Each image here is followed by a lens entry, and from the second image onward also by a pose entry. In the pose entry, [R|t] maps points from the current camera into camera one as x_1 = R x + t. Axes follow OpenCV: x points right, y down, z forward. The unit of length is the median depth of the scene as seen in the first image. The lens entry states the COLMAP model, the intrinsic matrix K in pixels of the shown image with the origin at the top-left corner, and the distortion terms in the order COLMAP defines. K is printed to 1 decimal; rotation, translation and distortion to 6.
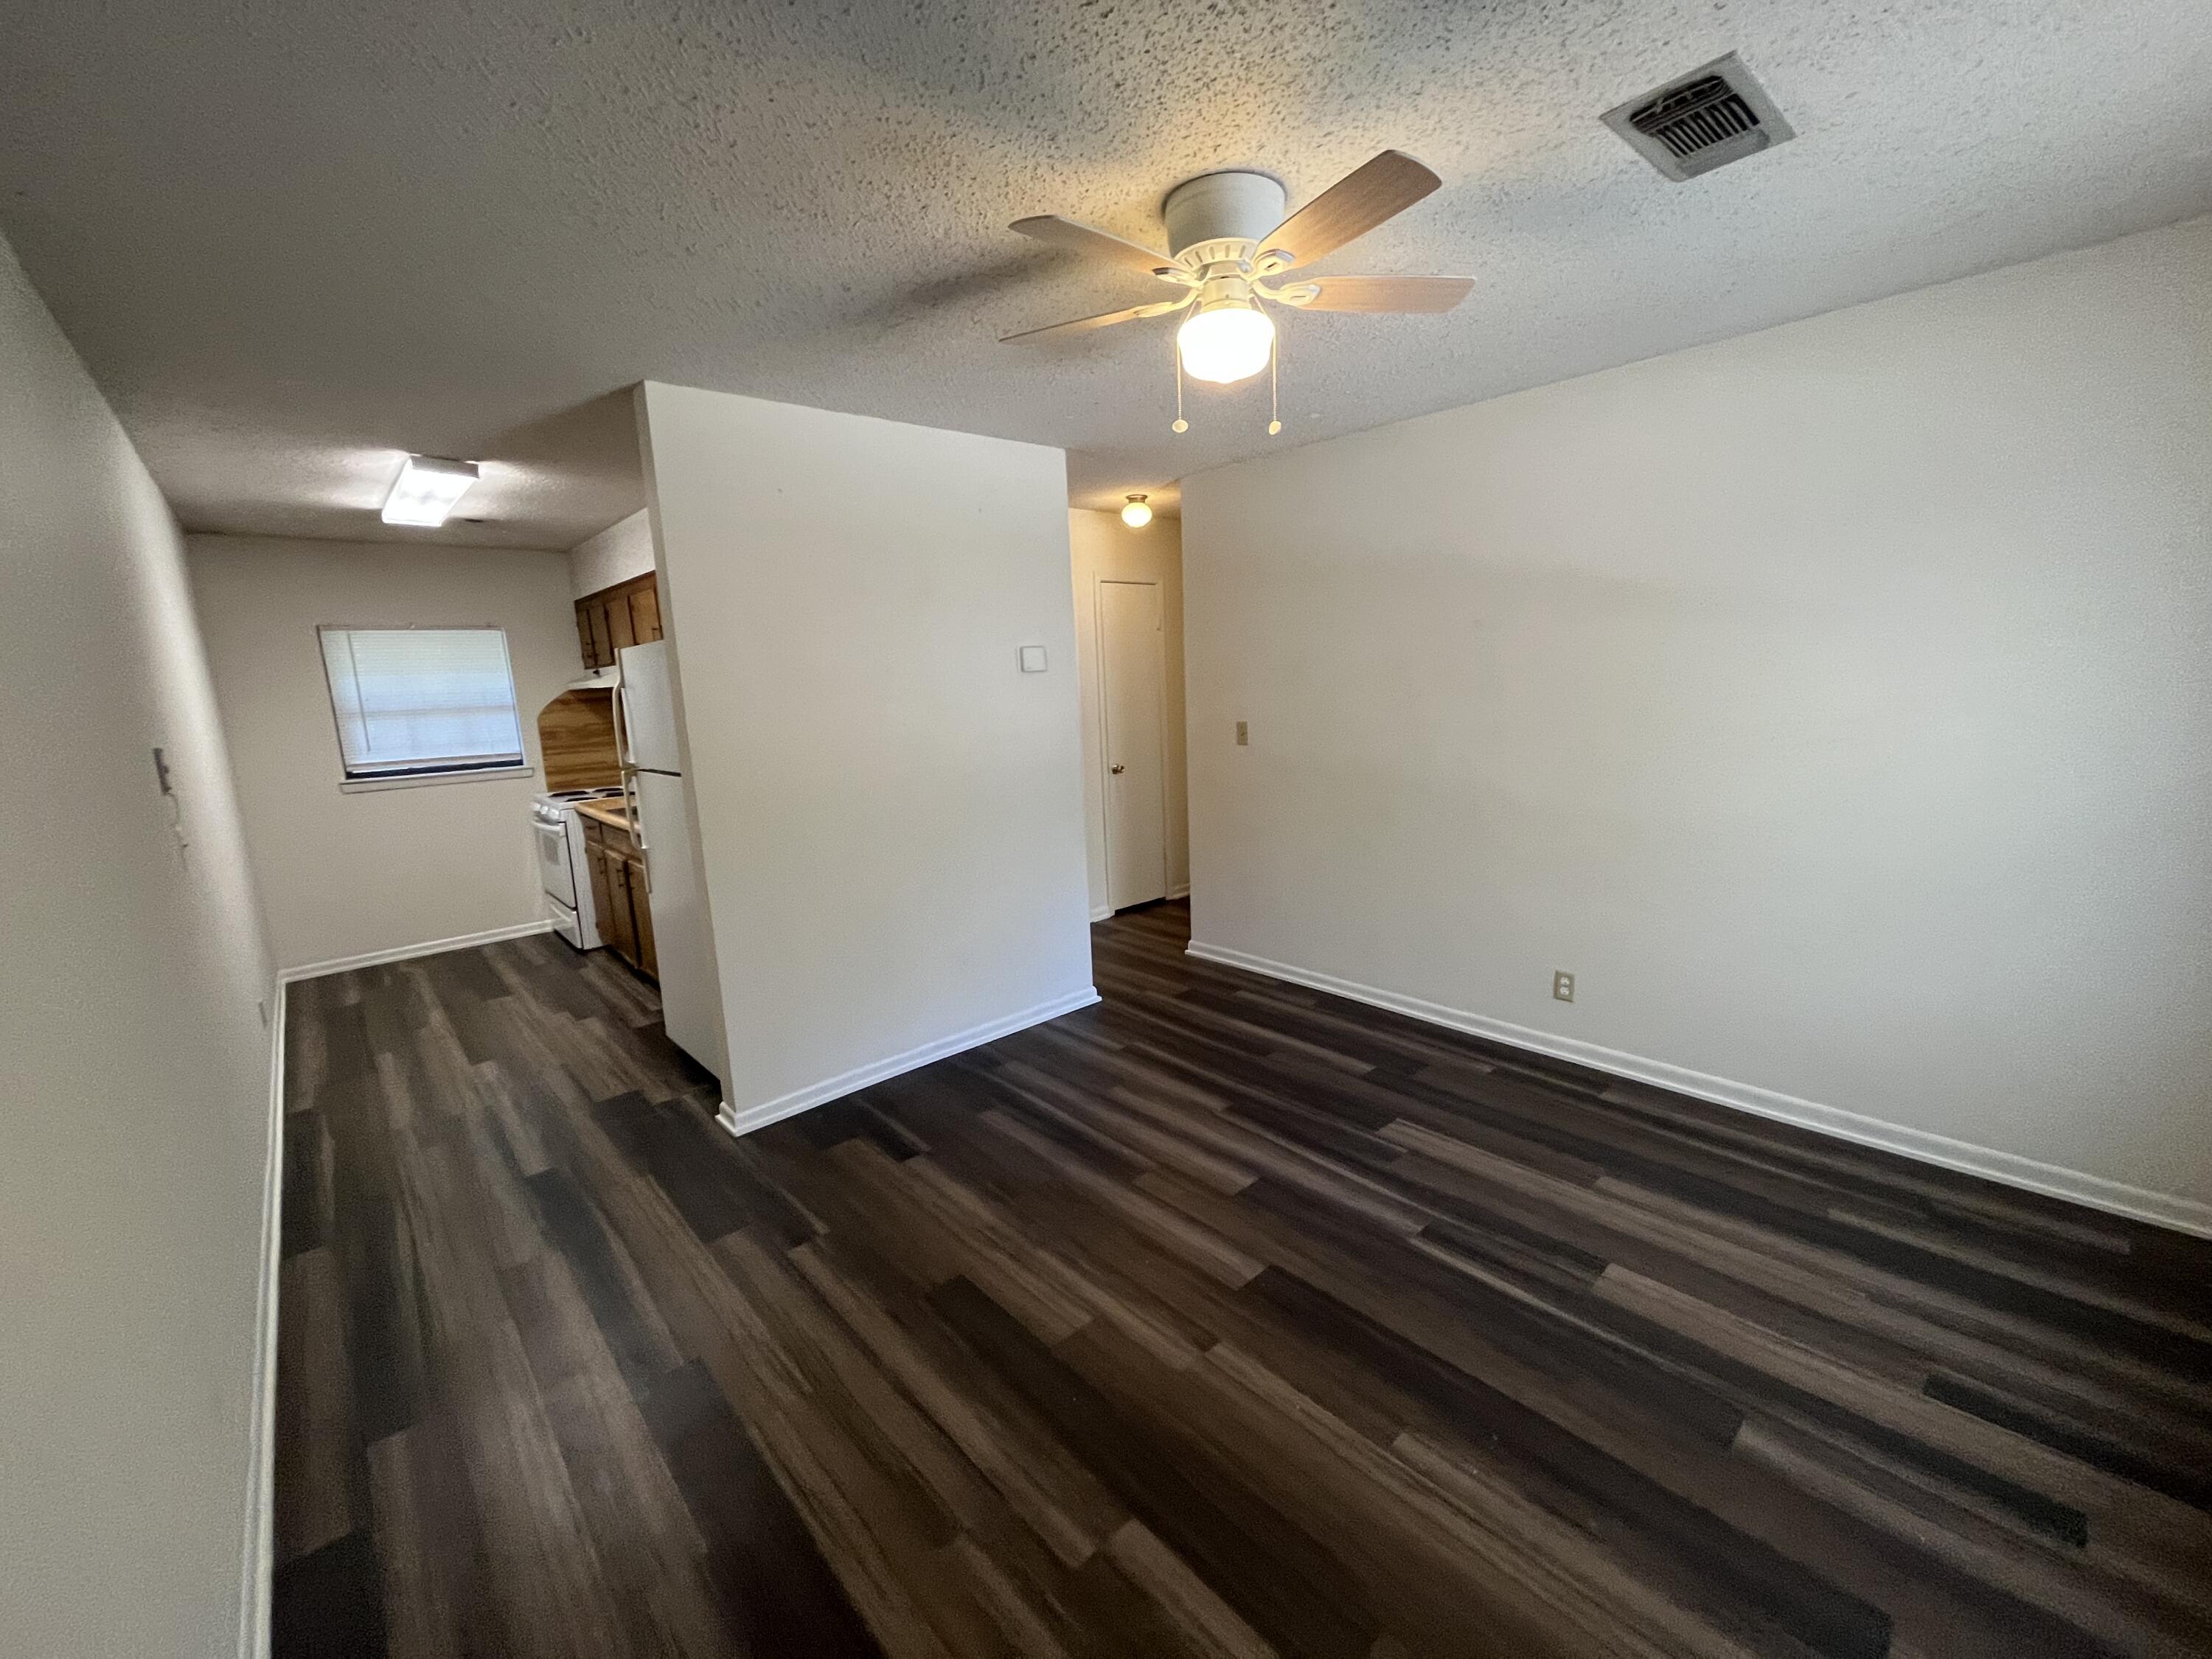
lens RADIAL K [[887.3, 0, 1102.9], [0, 887.3, 831.5], [0, 0, 1]] dist [-0.002895, 0.000188]
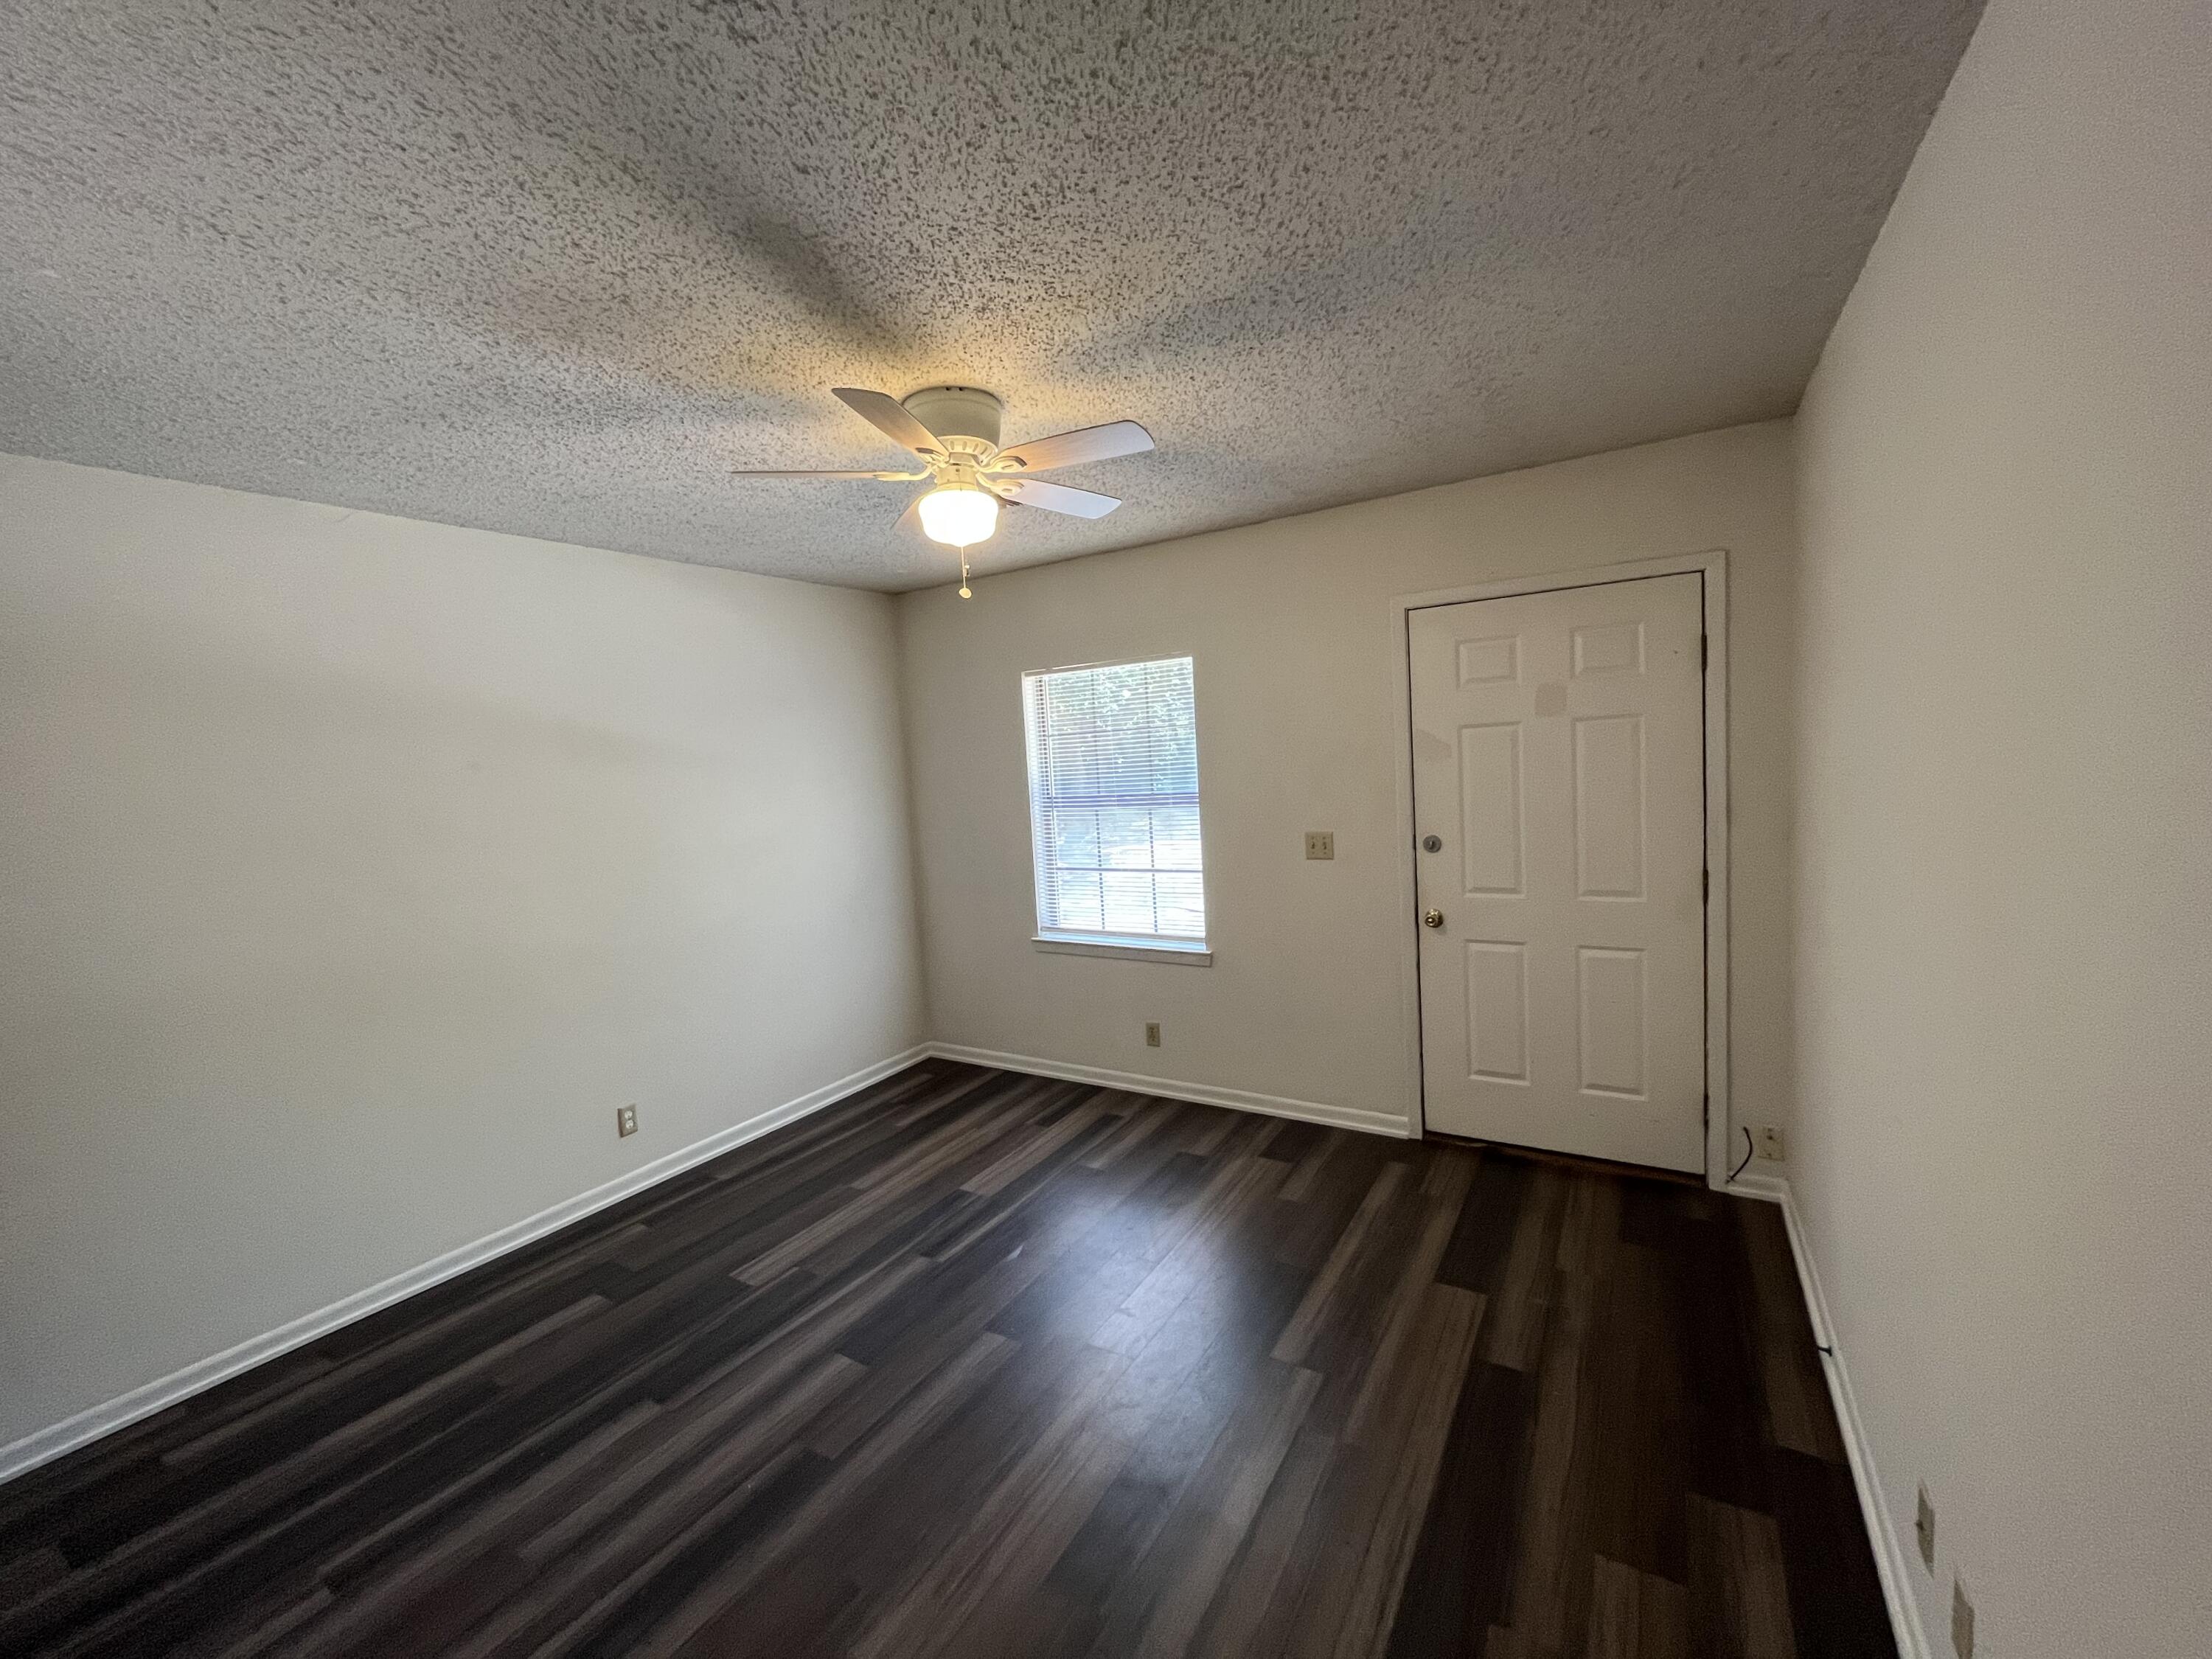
lens RADIAL K [[887.3, 0, 1099.5], [0, 887.3, 825.7], [0, 0, 1]] dist [-0.002895, 0.000188]
pose [[-0.274621, -0.016819, 0.961405, -0.836841], [0.239937, 0.967020, 0.085454, -0.151093], [-0.931136, 0.254144, -0.261529, 0.959571]]
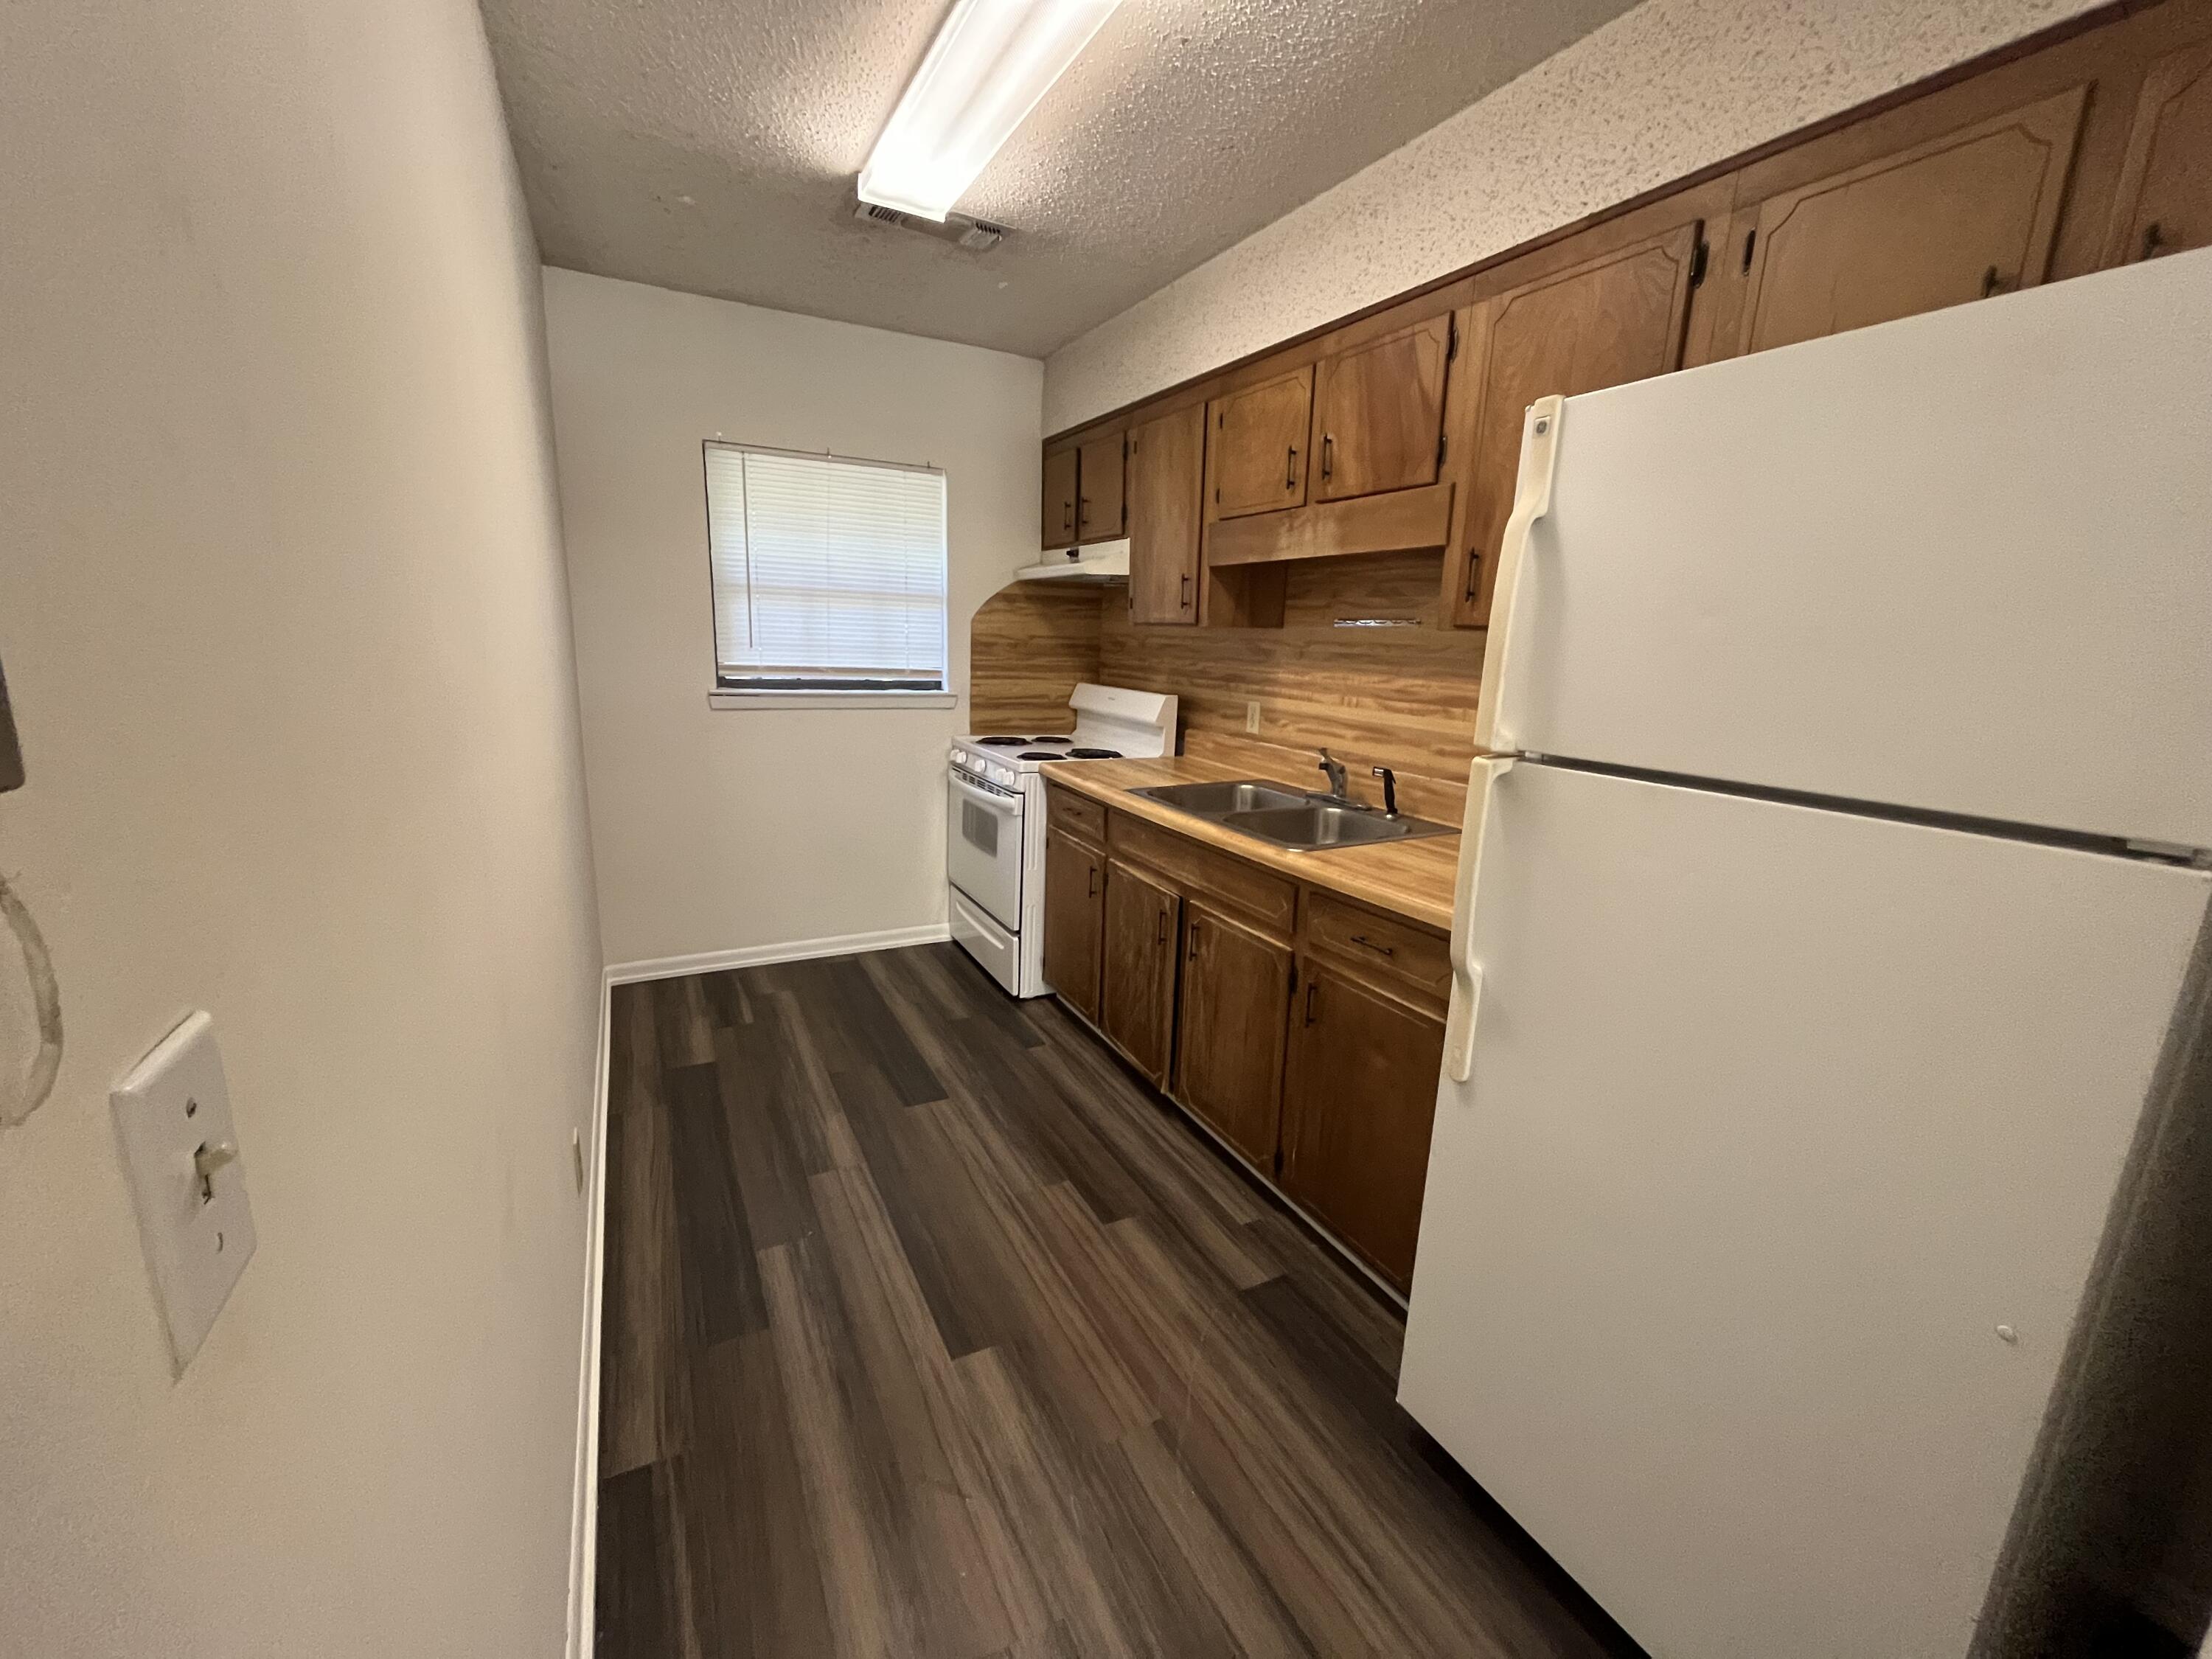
lens RADIAL K [[887.3, 0, 1106.3], [0, 887.3, 830.4], [0, 0, 1]] dist [-0.002895, 0.000188]
pose [[0.965268, 0.133178, -0.224769, -0.396694], [-0.122279, 0.990570, 0.061795, -0.028492], [0.230879, -0.032164, 0.972451, 0.407263]]
